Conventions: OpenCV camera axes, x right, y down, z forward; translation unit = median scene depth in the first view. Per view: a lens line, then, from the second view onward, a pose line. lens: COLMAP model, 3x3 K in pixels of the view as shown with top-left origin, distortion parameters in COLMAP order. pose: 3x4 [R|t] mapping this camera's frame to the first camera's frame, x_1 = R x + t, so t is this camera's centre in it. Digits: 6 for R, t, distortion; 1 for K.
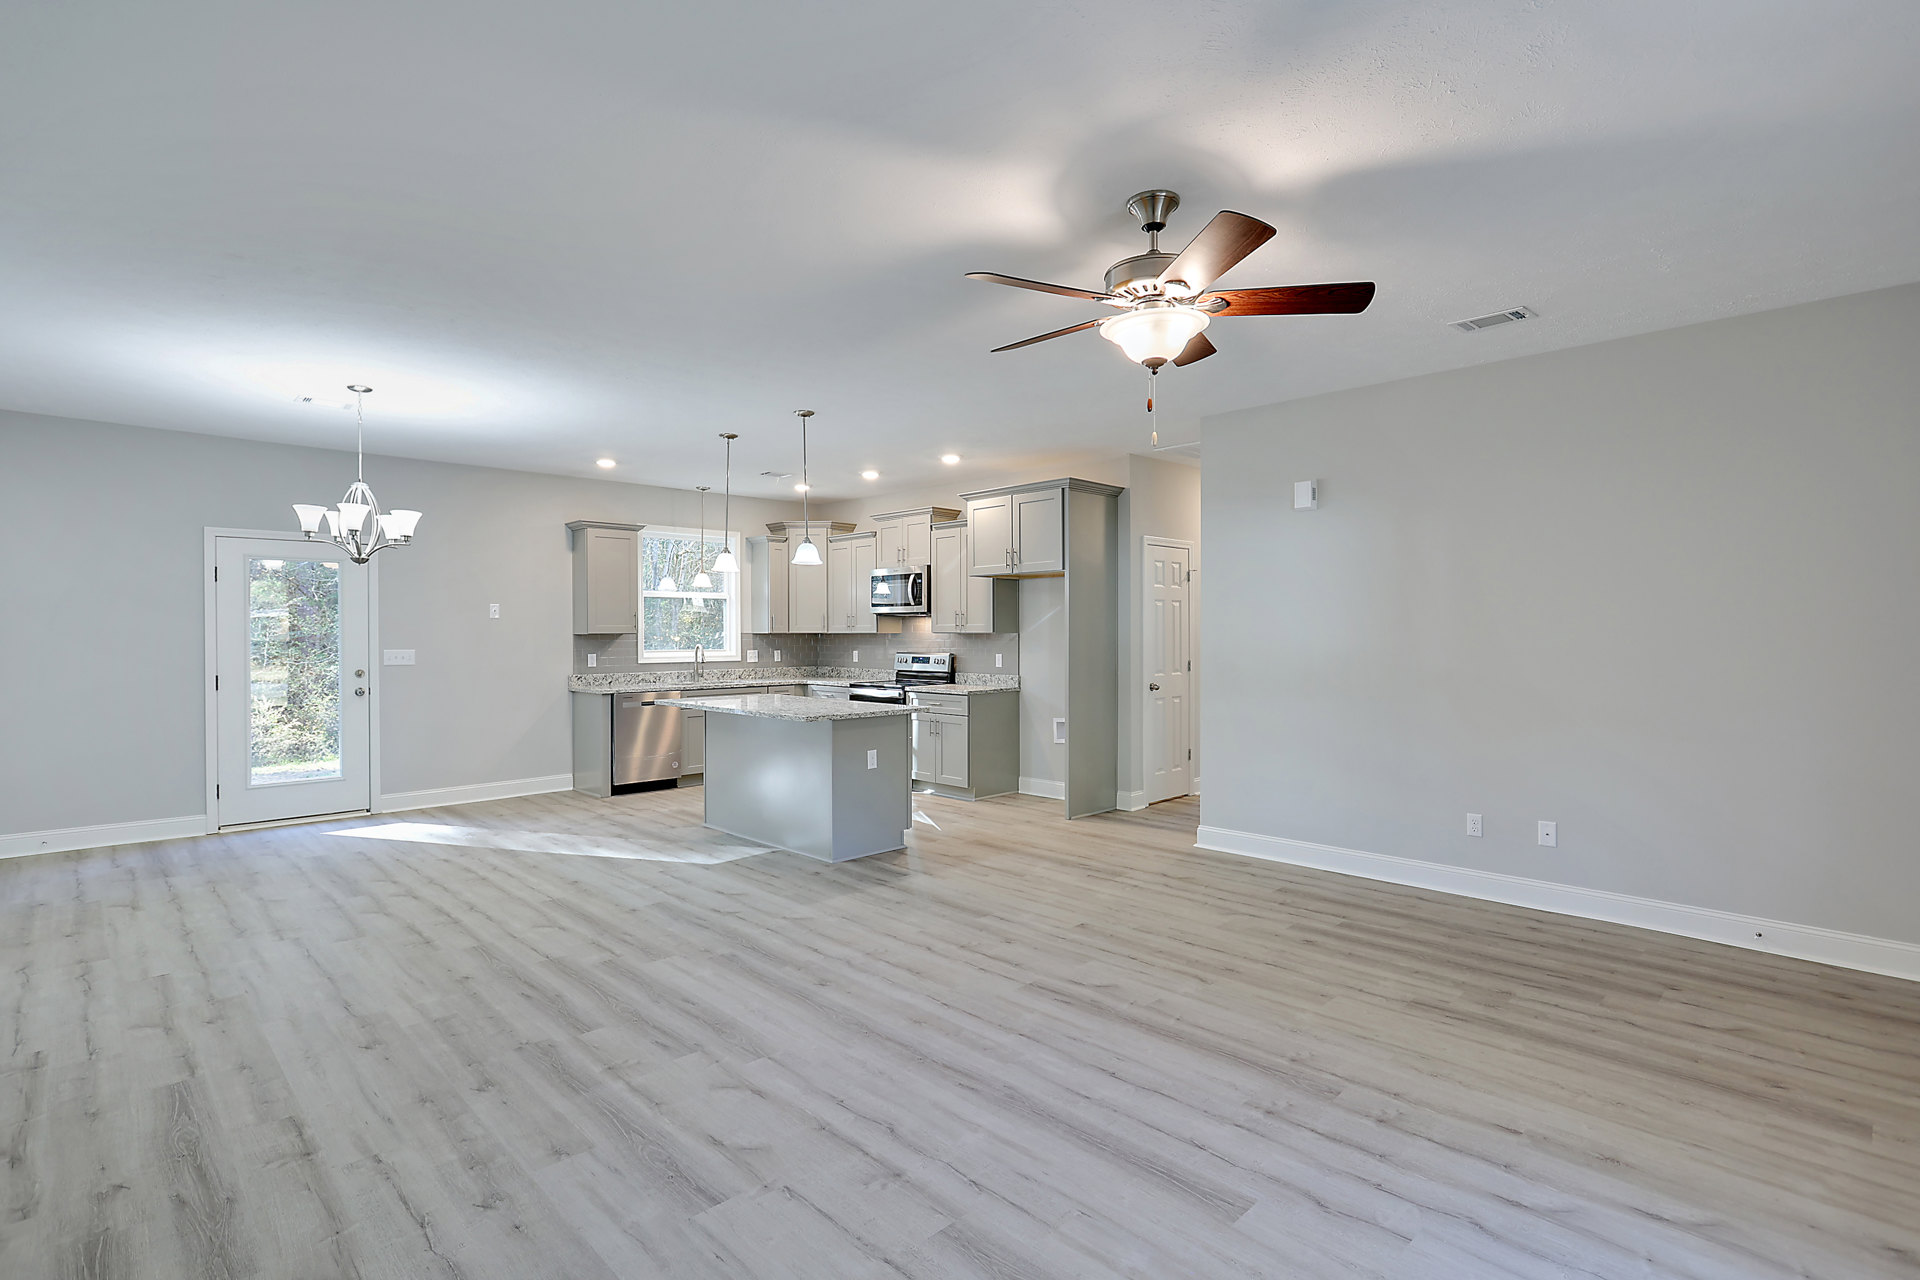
lens RADIAL K [[922.3, 0, 961.6], [0, 922.3, 634.1], [0, 0, 1]] dist [-0.002021, -0.001009]
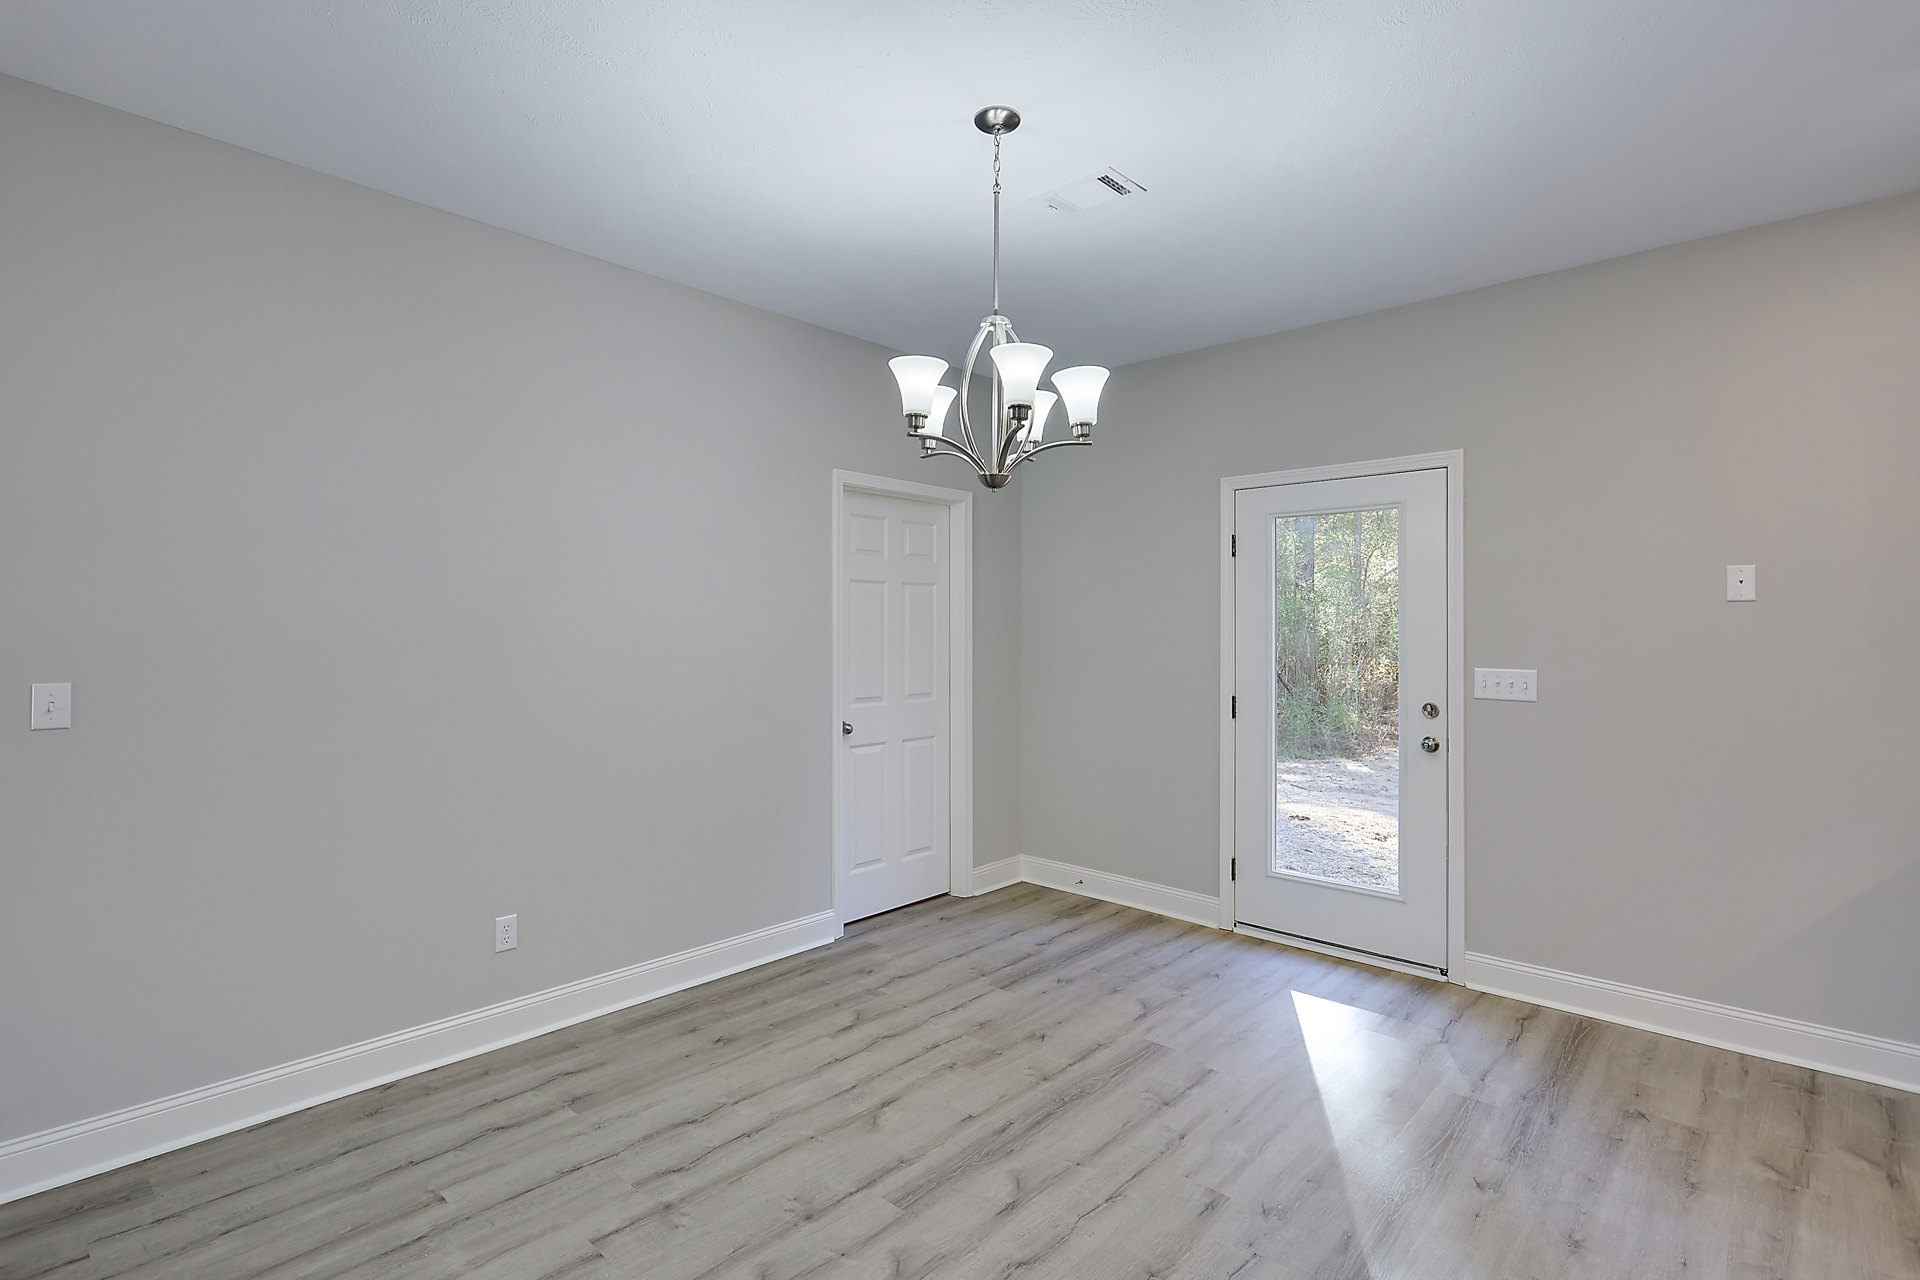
lens RADIAL K [[922.3, 0, 961.6], [0, 922.3, 634.1], [0, 0, 1]] dist [-0.002021, -0.001009]
pose [[0.059530, 0.004277, -0.998217, -0.107767], [-0.006851, 0.999969, 0.003876, -0.001482], [0.998203, 0.006608, 0.059558, 0.564318]]
